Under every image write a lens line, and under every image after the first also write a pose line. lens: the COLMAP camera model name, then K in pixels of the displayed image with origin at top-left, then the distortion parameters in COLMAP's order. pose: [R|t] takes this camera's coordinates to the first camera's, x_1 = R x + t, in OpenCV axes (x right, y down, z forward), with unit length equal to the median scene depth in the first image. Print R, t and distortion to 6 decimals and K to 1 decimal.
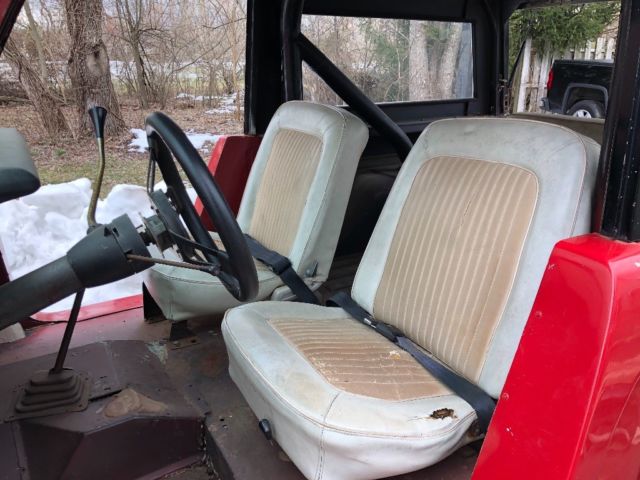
lens RADIAL K [[525.6, 0, 320.1], [0, 525.6, 238.8], [0, 0, 1]] dist [0.012452, -0.000484]
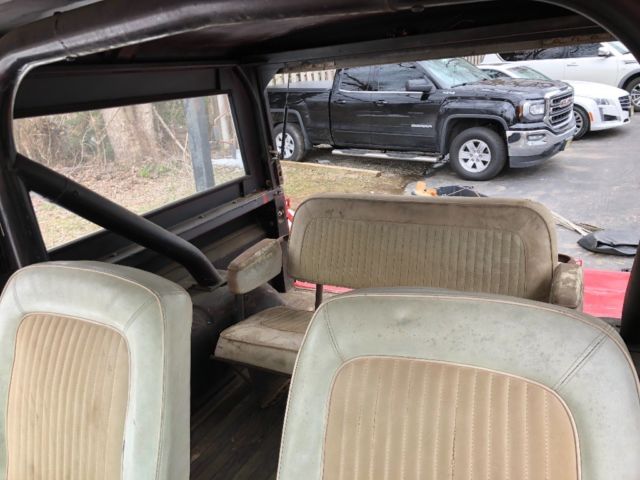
lens RADIAL K [[525.6, 0, 305.5], [0, 525.6, 231.4], [0, 0, 1]] dist [0.012452, -0.000484]
pose [[0.849179, -0.229304, 0.475726, -0.055945], [0.255839, 0.966675, 0.009269, -0.178704], [-0.461997, 0.113839, 0.879545, 0.240279]]
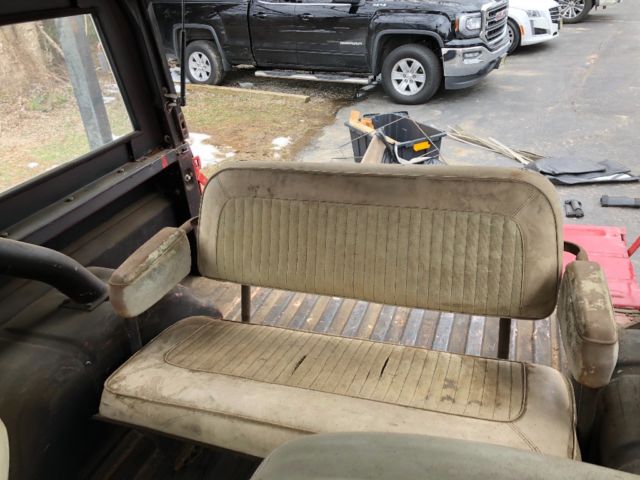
lens RADIAL K [[525.6, 0, 318.8], [0, 525.6, 241.2], [0, 0, 1]] dist [0.012452, -0.000484]
pose [[0.751688, -0.362126, 0.551208, 0.071884], [0.294309, 0.932122, 0.211023, -0.233180], [-0.590210, 0.003602, 0.807242, 0.406556]]
